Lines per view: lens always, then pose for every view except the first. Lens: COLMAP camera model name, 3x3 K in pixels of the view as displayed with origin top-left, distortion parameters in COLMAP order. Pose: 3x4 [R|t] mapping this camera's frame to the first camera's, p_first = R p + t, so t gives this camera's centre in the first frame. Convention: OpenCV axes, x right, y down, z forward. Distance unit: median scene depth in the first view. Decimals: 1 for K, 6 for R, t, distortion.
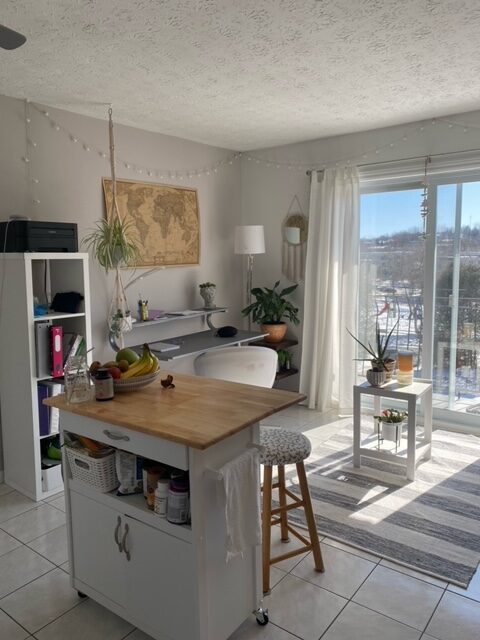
lens RADIAL K [[486.5, 0, 239.4], [0, 486.5, 319.6], [0, 0, 1]] dist [0.002563, 0.001282]
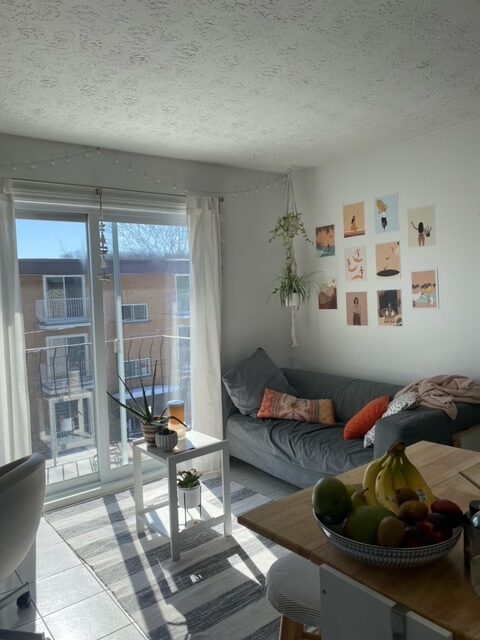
lens RADIAL K [[486.5, 0, 239.4], [0, 486.5, 317.9], [0, 0, 1]] dist [0.002563, 0.001282]
pose [[0.250523, -0.050506, 0.966792, -0.485461], [0.157181, 0.987510, 0.010858, -0.079612], [-0.955266, 0.149241, 0.255333, 0.647505]]
